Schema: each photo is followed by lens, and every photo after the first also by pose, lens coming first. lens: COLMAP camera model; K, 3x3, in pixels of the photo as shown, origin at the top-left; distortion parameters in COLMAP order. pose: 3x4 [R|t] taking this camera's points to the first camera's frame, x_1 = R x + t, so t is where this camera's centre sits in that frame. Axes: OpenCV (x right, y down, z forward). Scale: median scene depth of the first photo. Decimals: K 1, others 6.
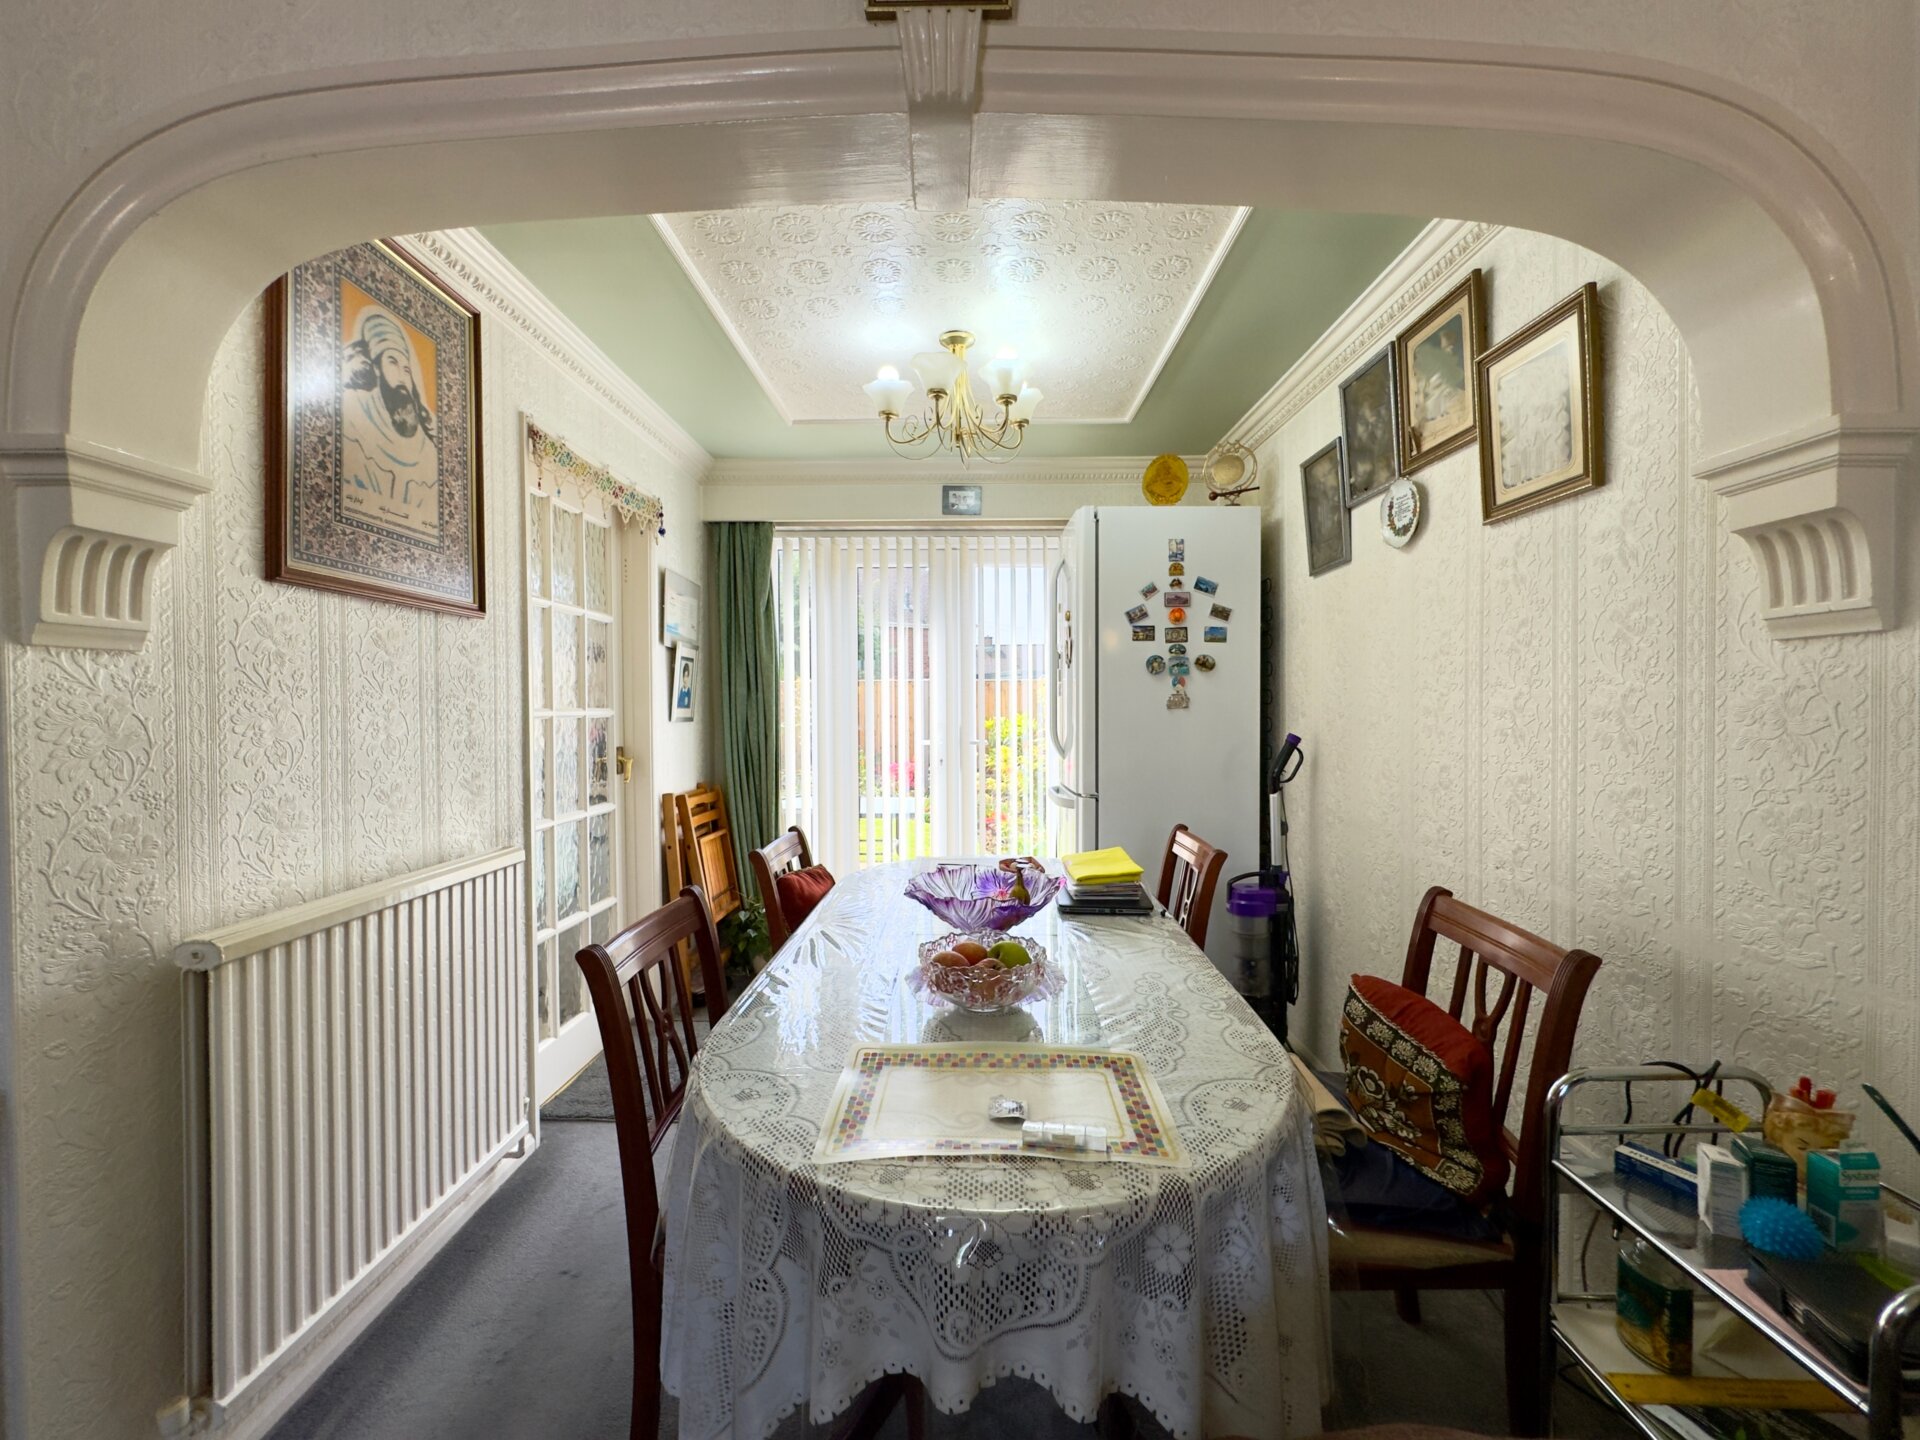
lens RADIAL K [[768.1, 0, 960.6], [0, 768.1, 718.5], [0, 0, 1]] dist [0.000364, 0.000127]
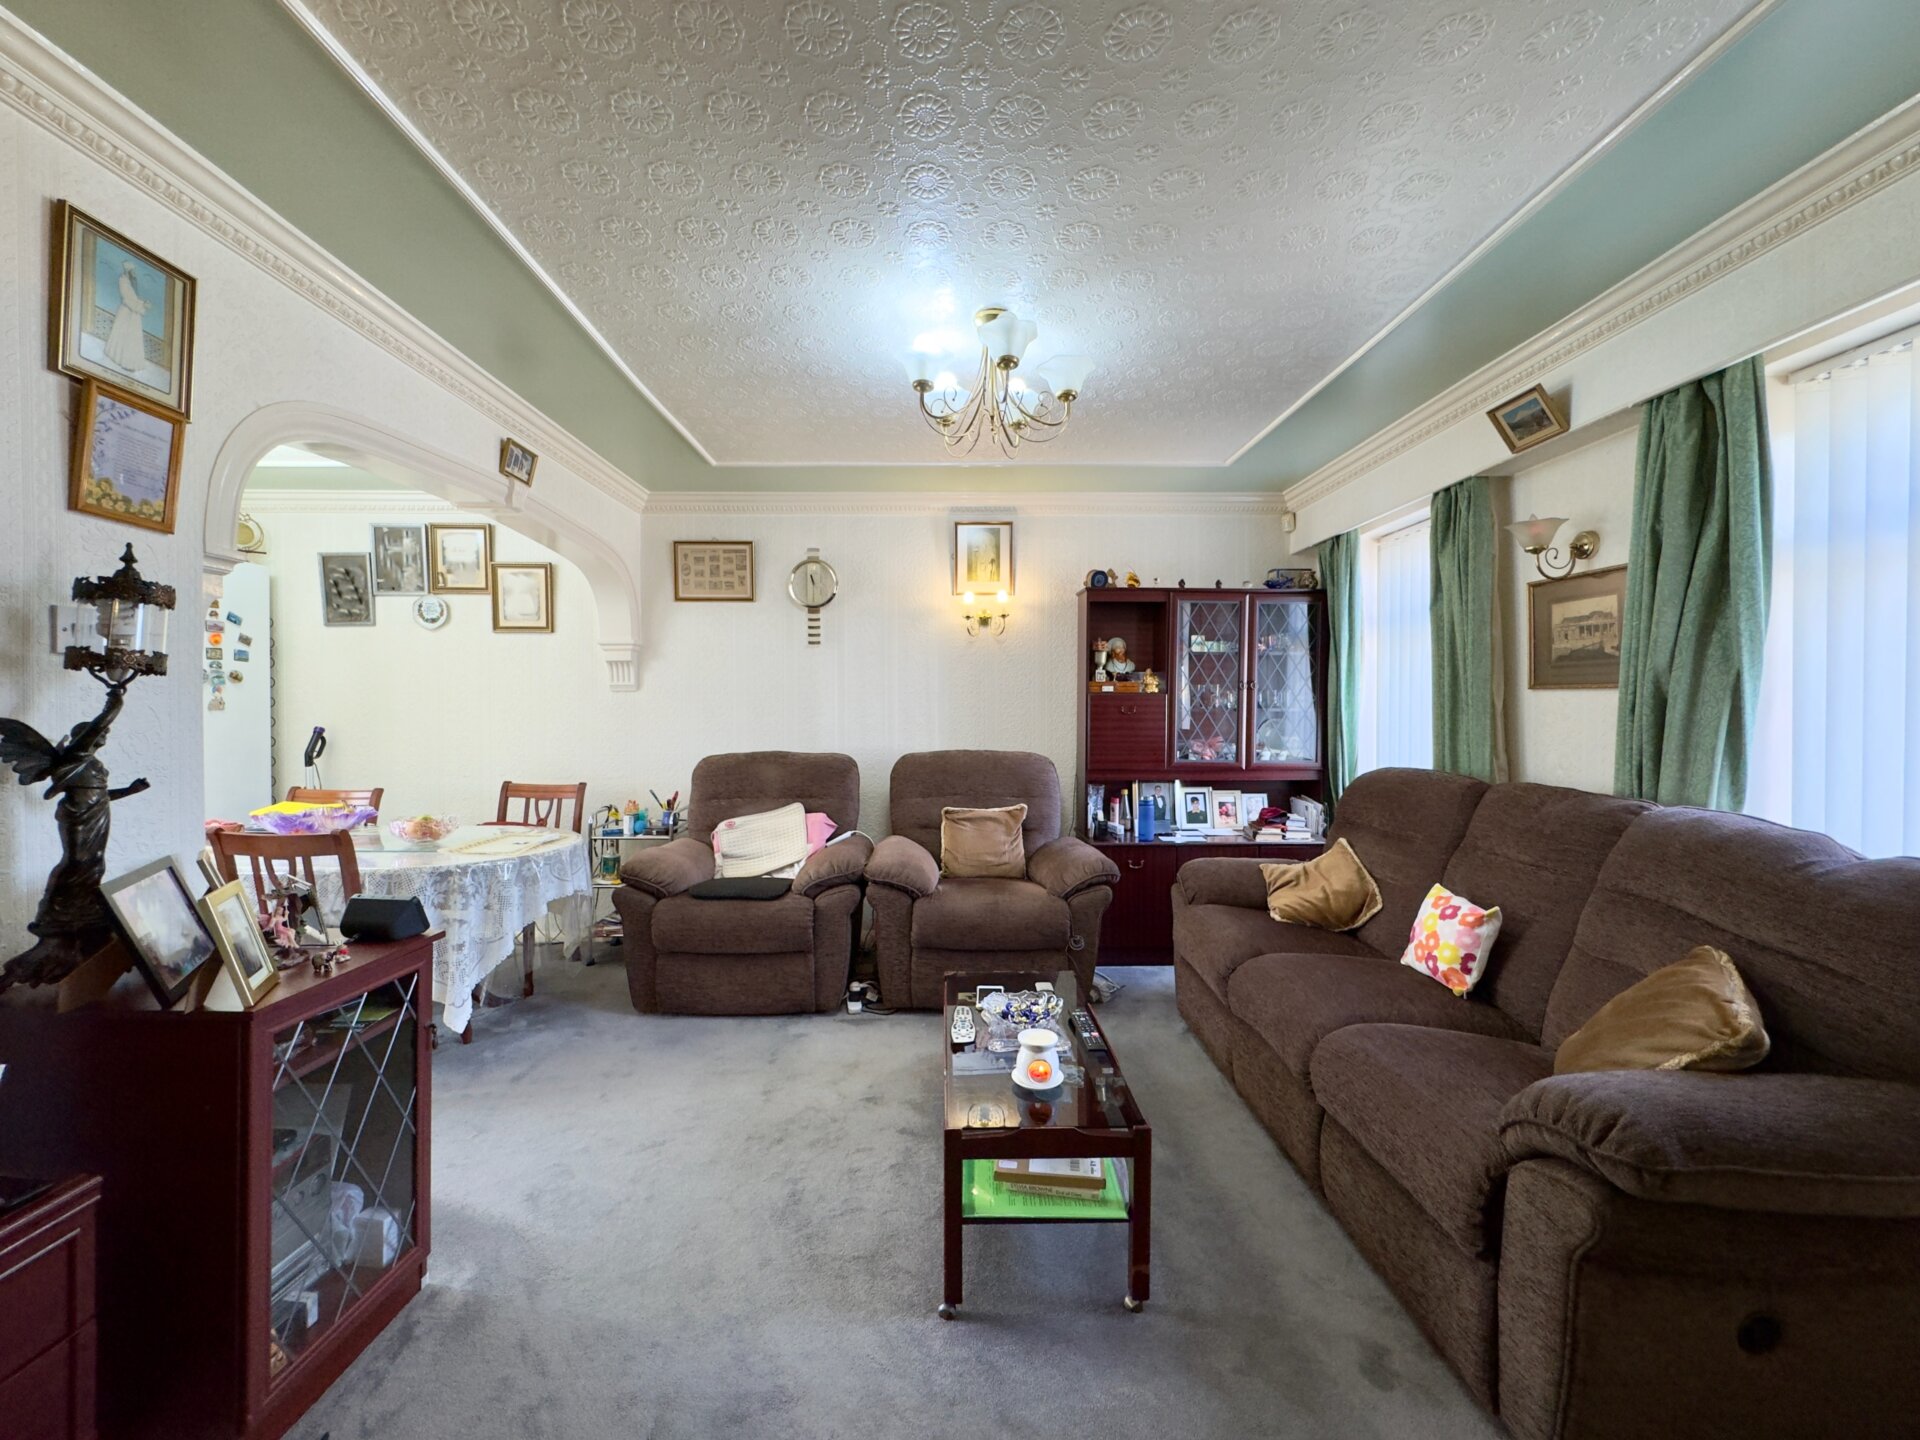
lens RADIAL K [[768.1, 0, 955.8], [0, 768.1, 720.4], [0, 0, 1]] dist [0.000364, 0.000127]
pose [[-0.029183, -0.009592, 0.999528, -1.608449], [0.015858, 0.999824, 0.010058, 0.017212], [-0.999448, 0.016144, -0.029025, -0.330613]]
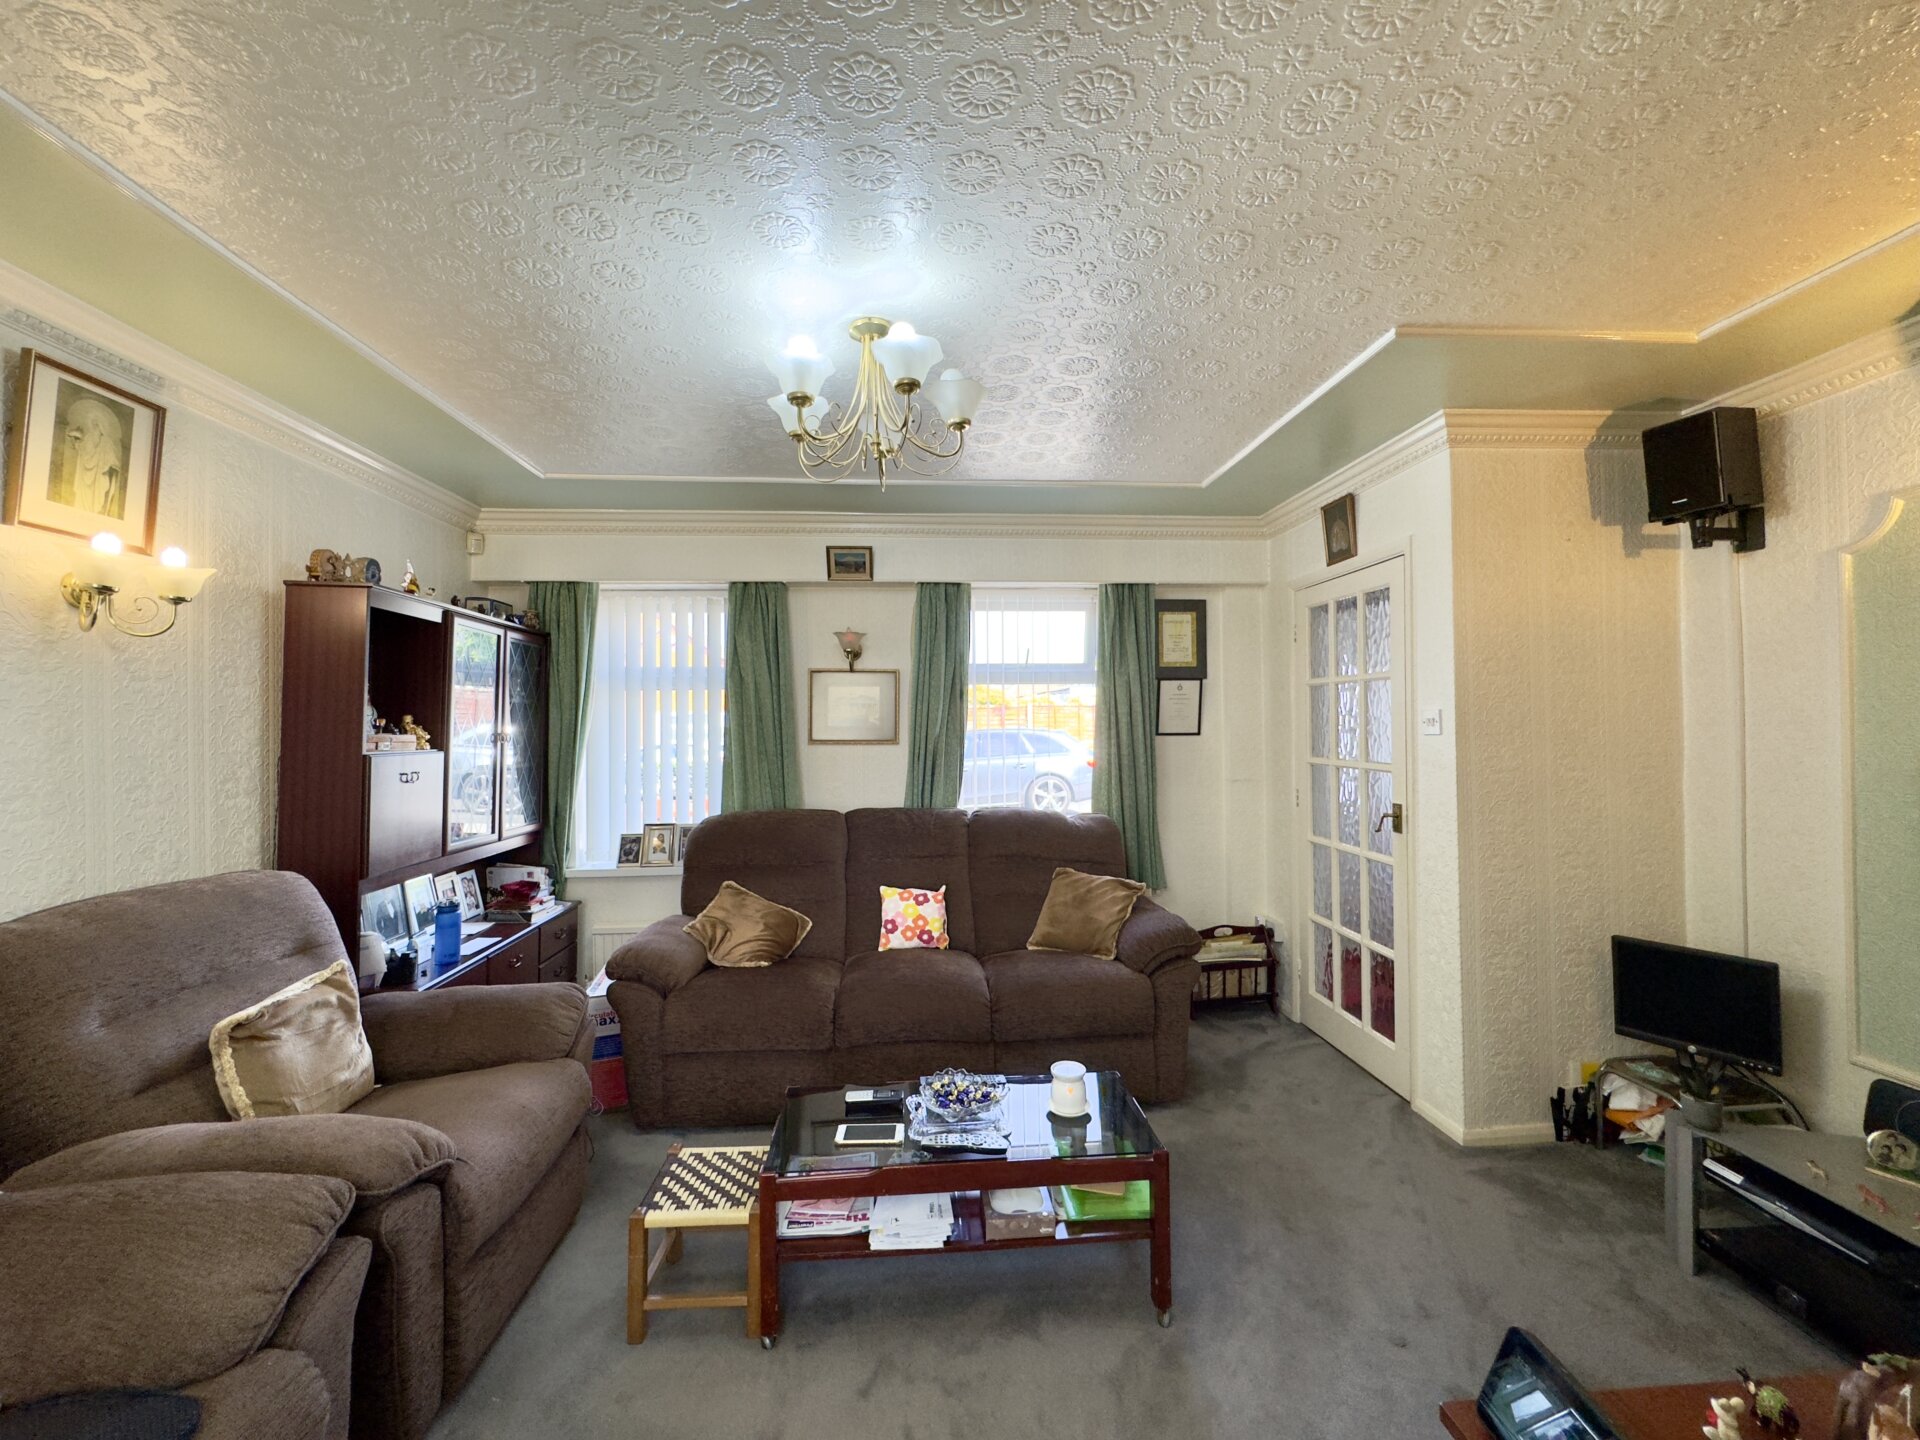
lens RADIAL K [[768.1, 0, 955.4], [0, 768.1, 718.2], [0, 0, 1]] dist [0.000364, 0.000127]
pose [[-0.996313, 0.015991, -0.084295, -0.414875], [0.015878, 0.999872, 0.002011, -0.075367], [0.084316, 0.000665, -0.996439, 0.606576]]
